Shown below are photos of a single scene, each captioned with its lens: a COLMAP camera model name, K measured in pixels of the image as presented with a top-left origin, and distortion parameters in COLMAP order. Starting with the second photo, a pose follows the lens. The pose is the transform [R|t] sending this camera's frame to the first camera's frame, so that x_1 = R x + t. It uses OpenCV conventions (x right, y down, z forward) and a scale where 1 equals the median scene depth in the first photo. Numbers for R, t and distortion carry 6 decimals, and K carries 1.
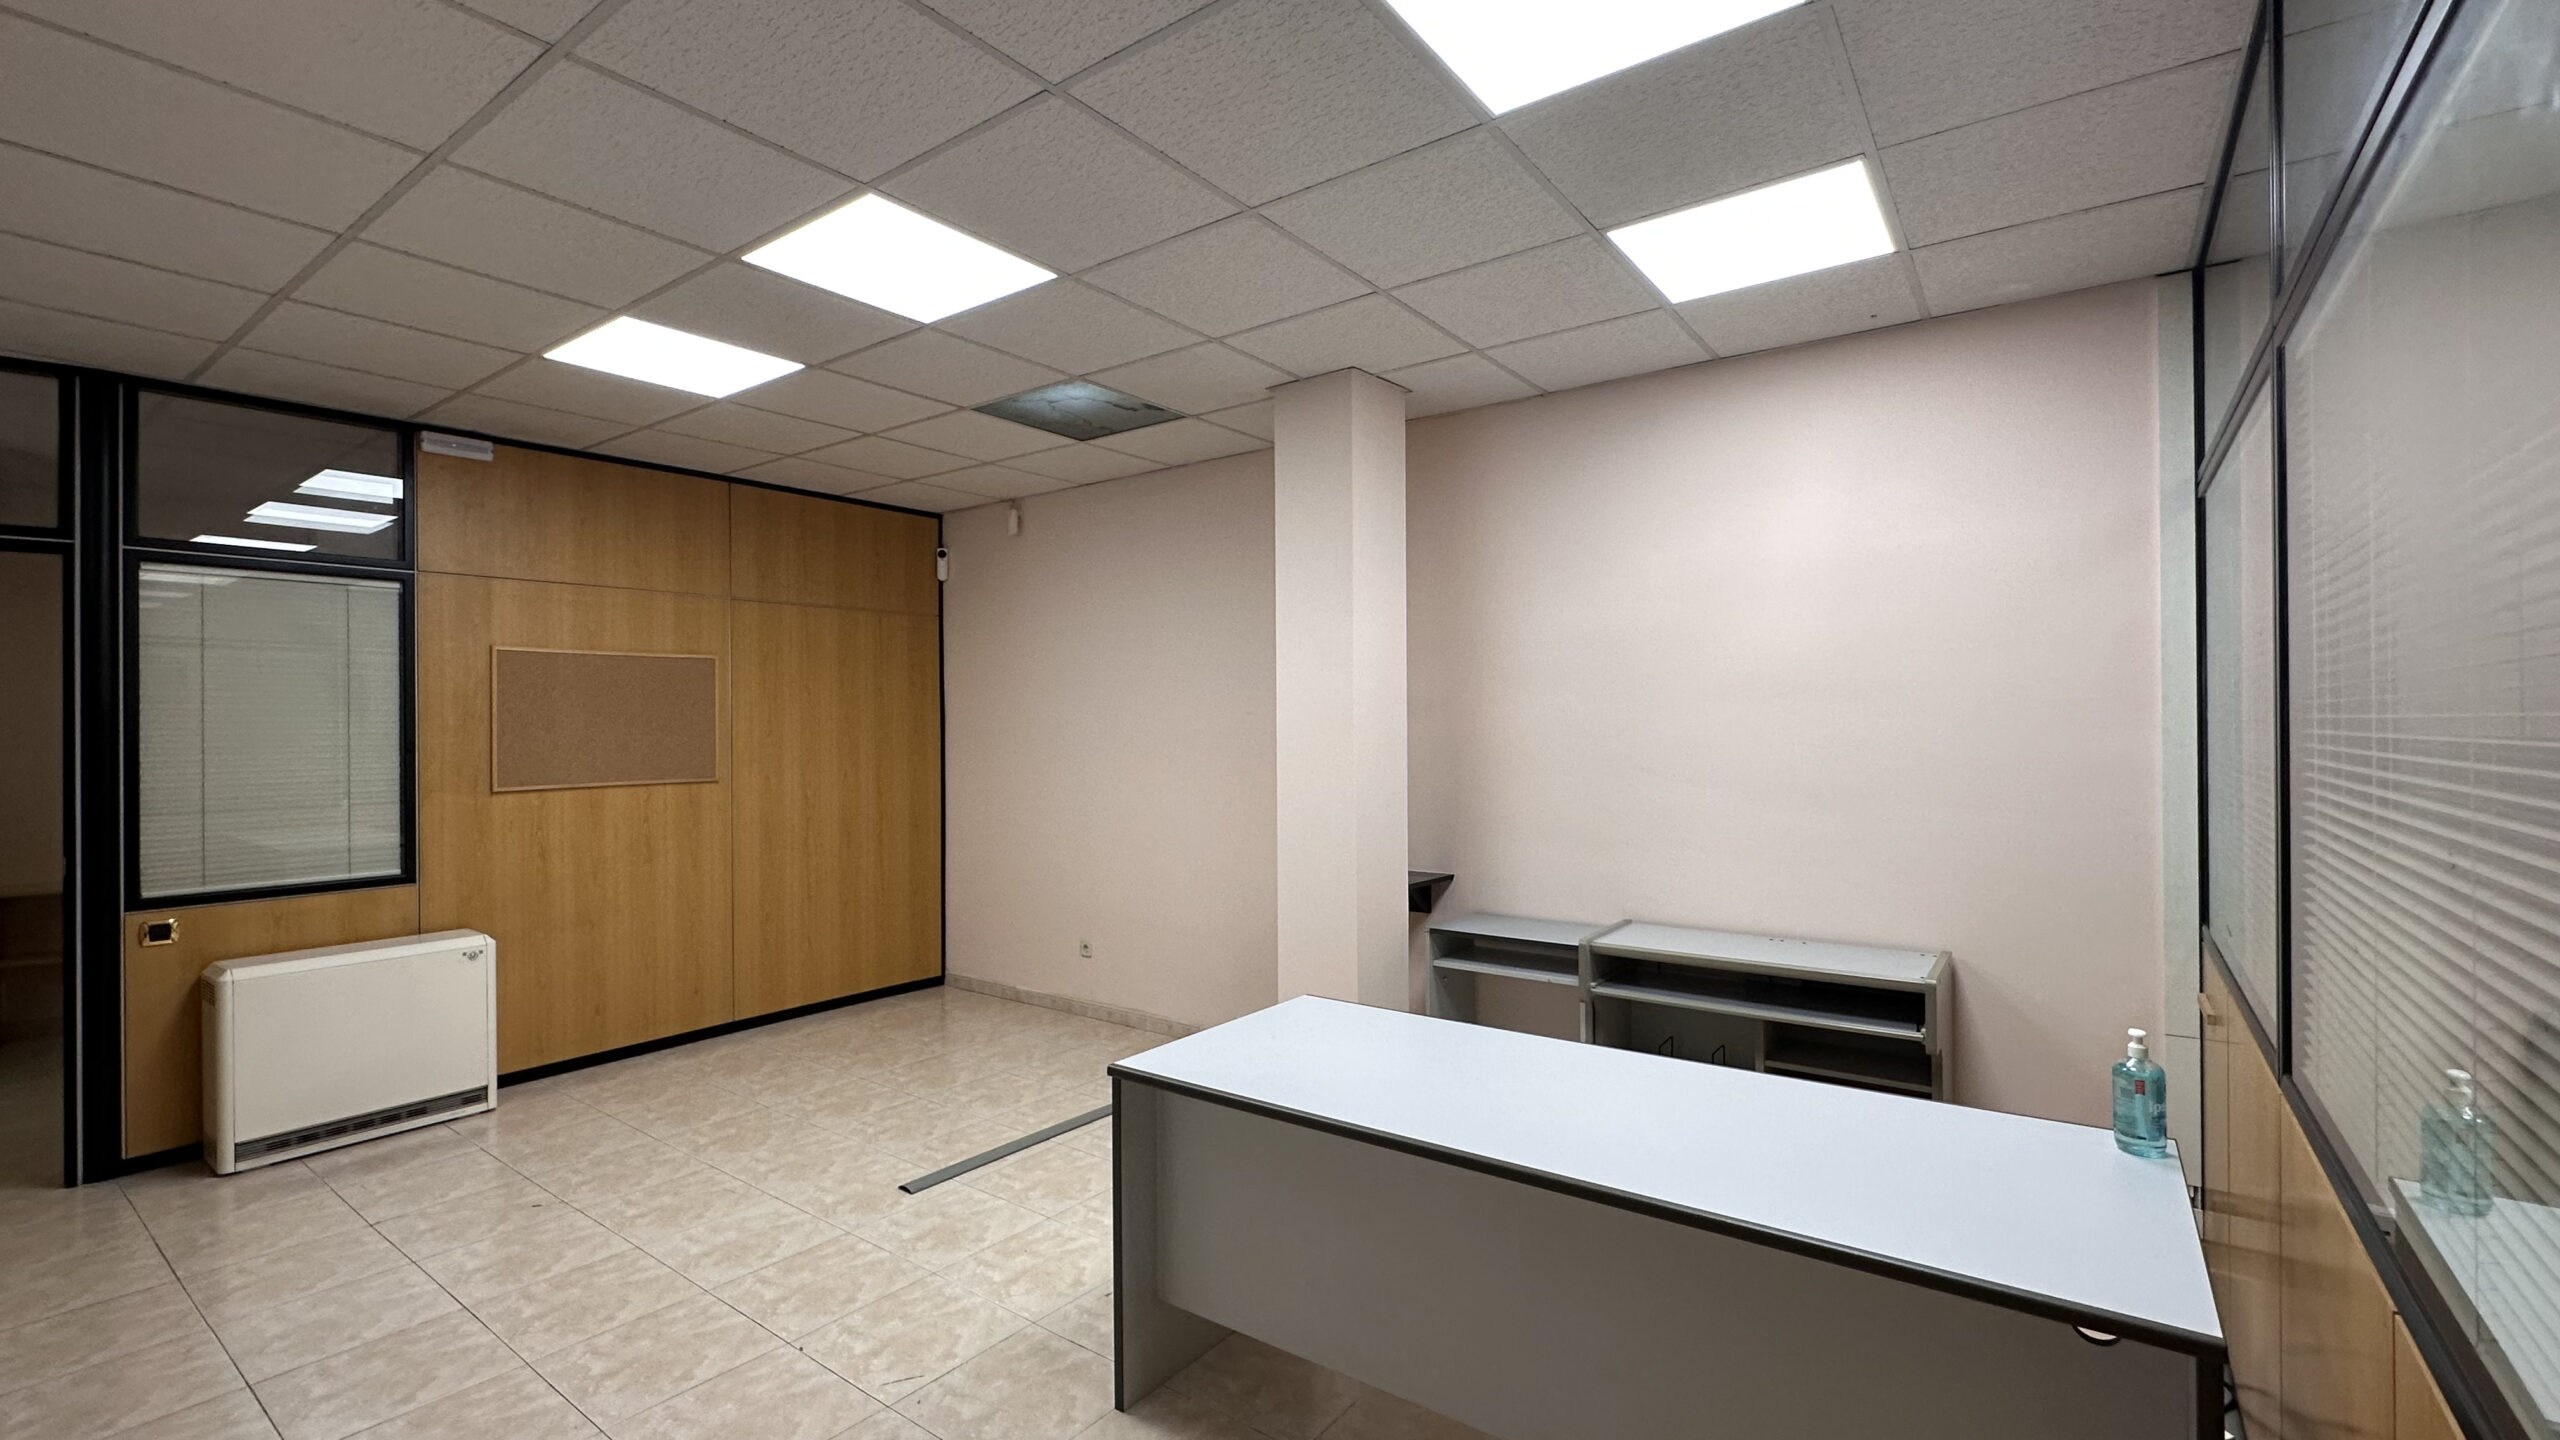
lens RADIAL K [[1083.7, 0, 1280.9], [0, 1083.7, 721.4], [0, 0, 1]] dist [-0.002714, 0.000156]
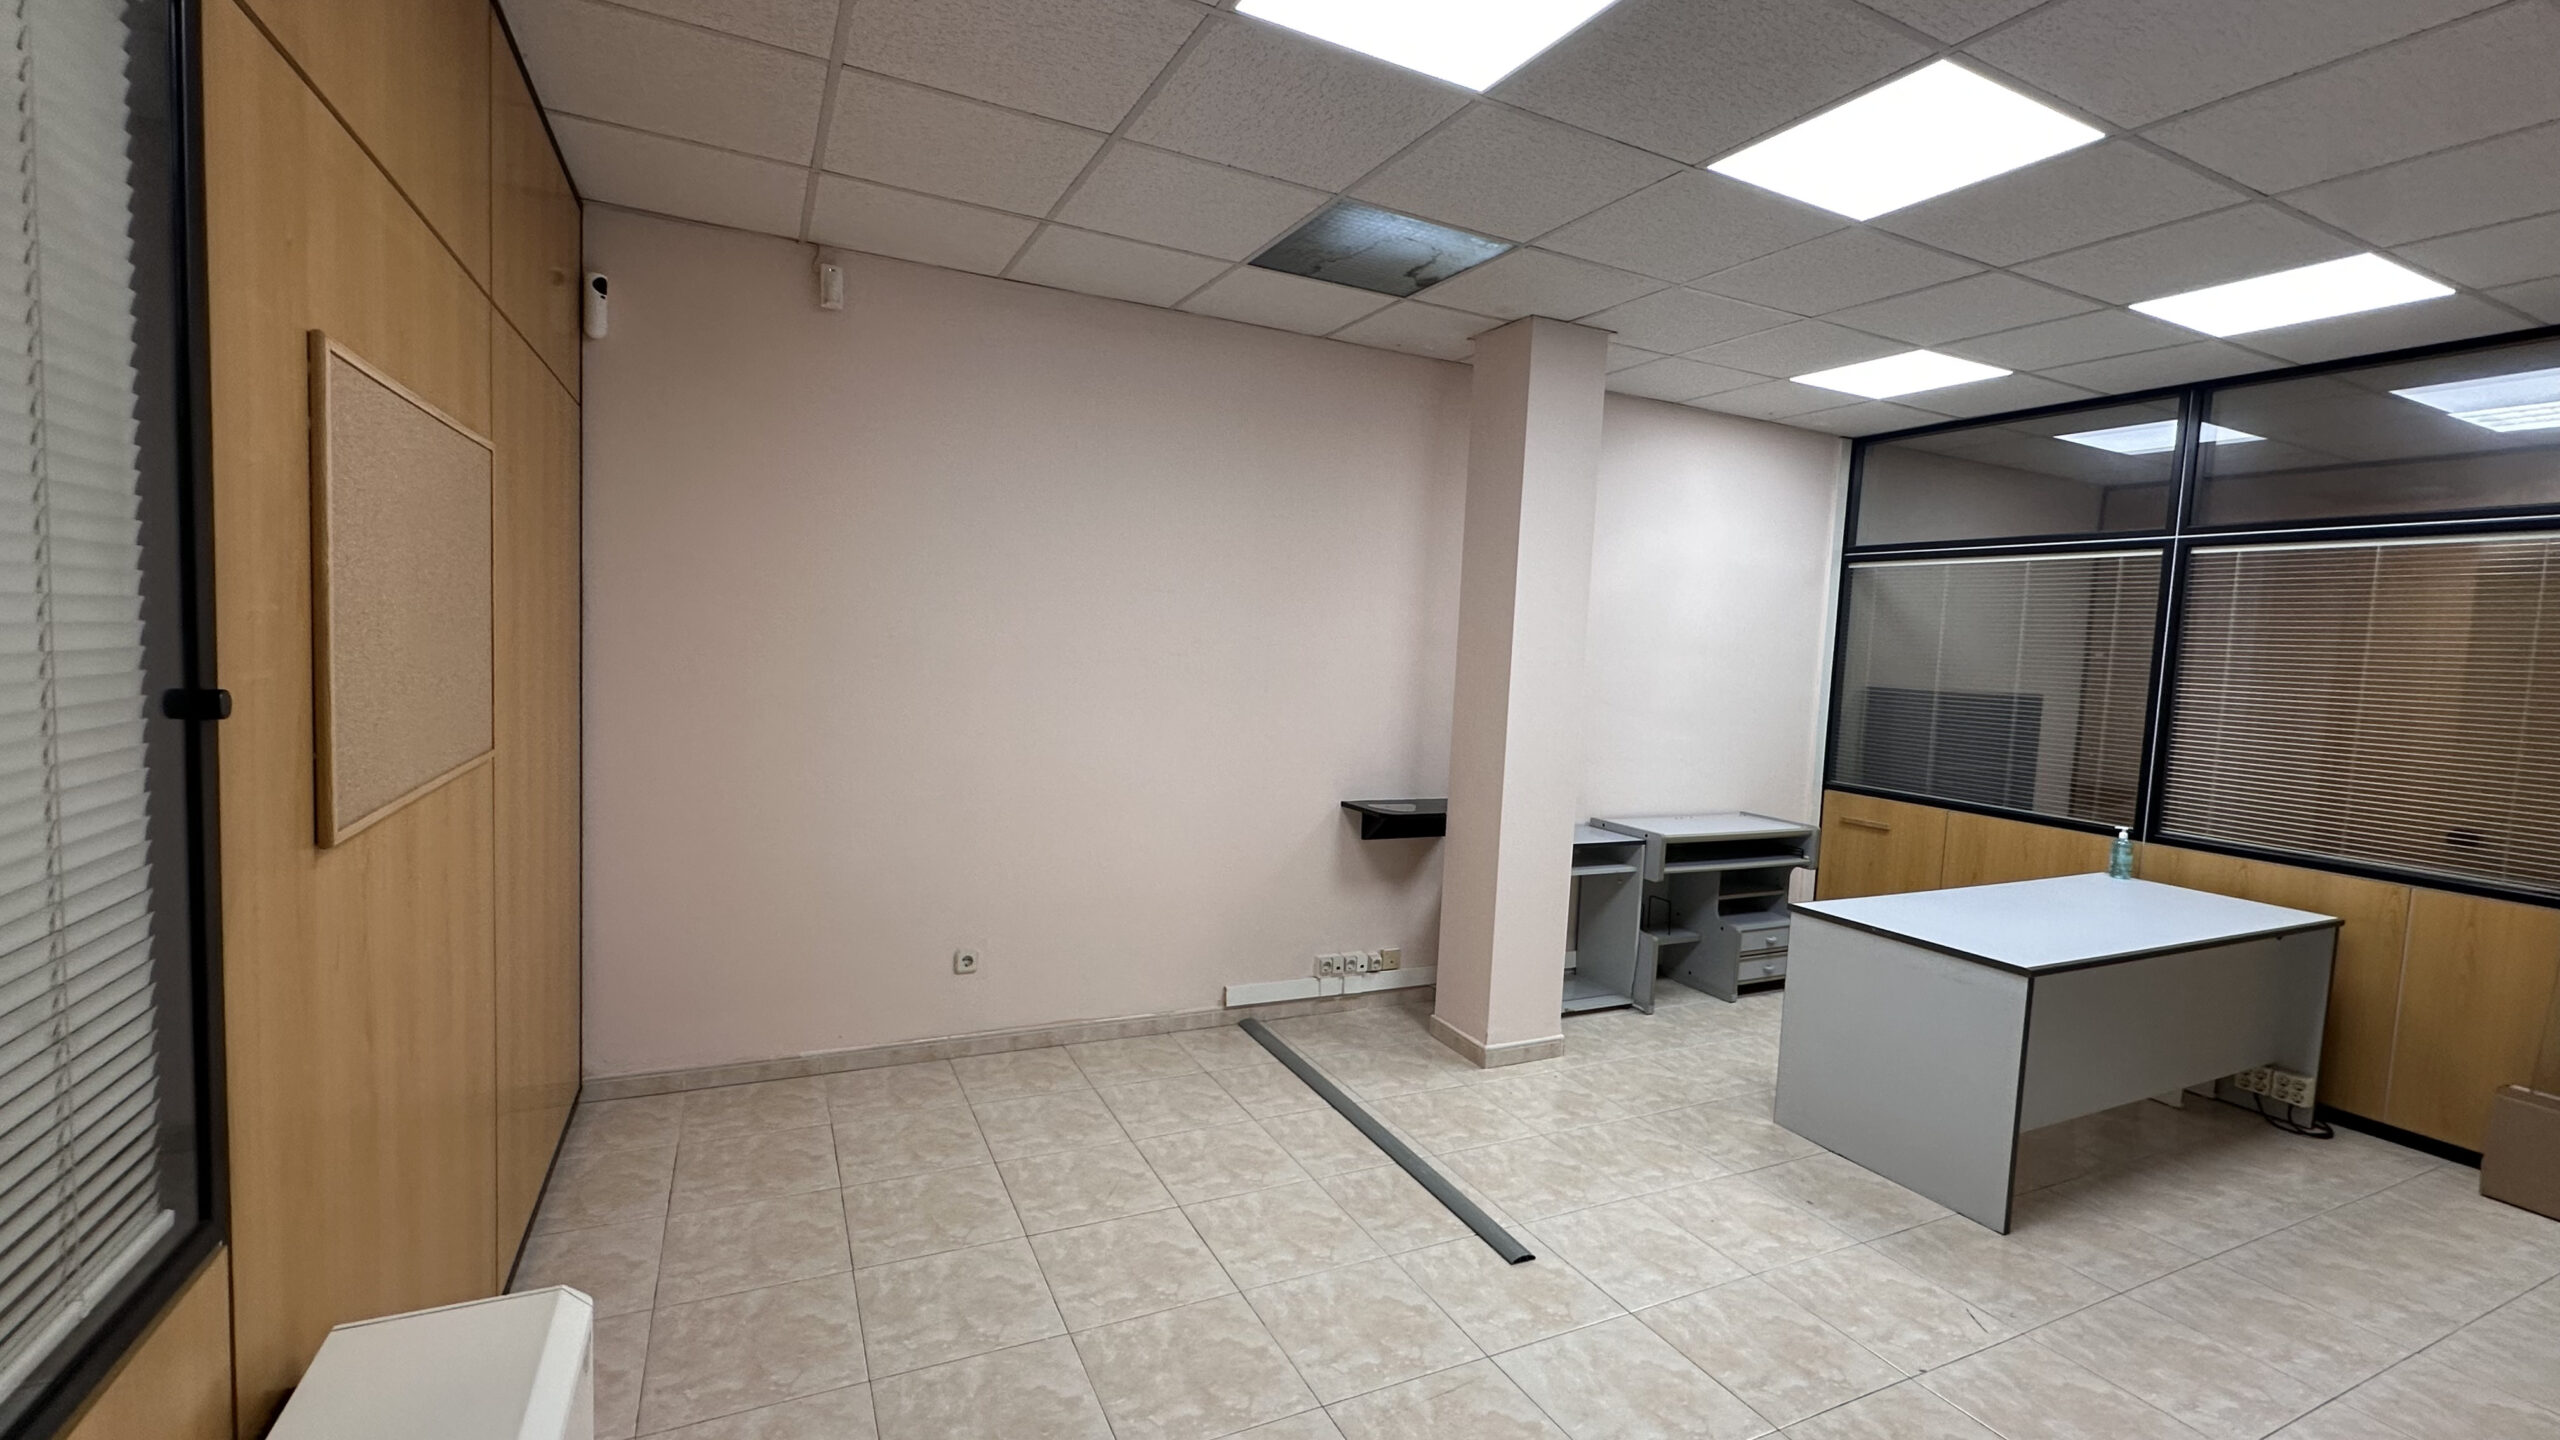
lens RADIAL K [[1083.7, 0, 1280.9], [0, 1083.7, 721.4], [0, 0, 1]] dist [-0.002714, 0.000156]
pose [[0.462777, -0.036876, 0.885708, -0.996379], [-0.052401, 0.996249, 0.068857, -0.002145], [-0.884925, -0.078277, 0.459109, 0.739592]]
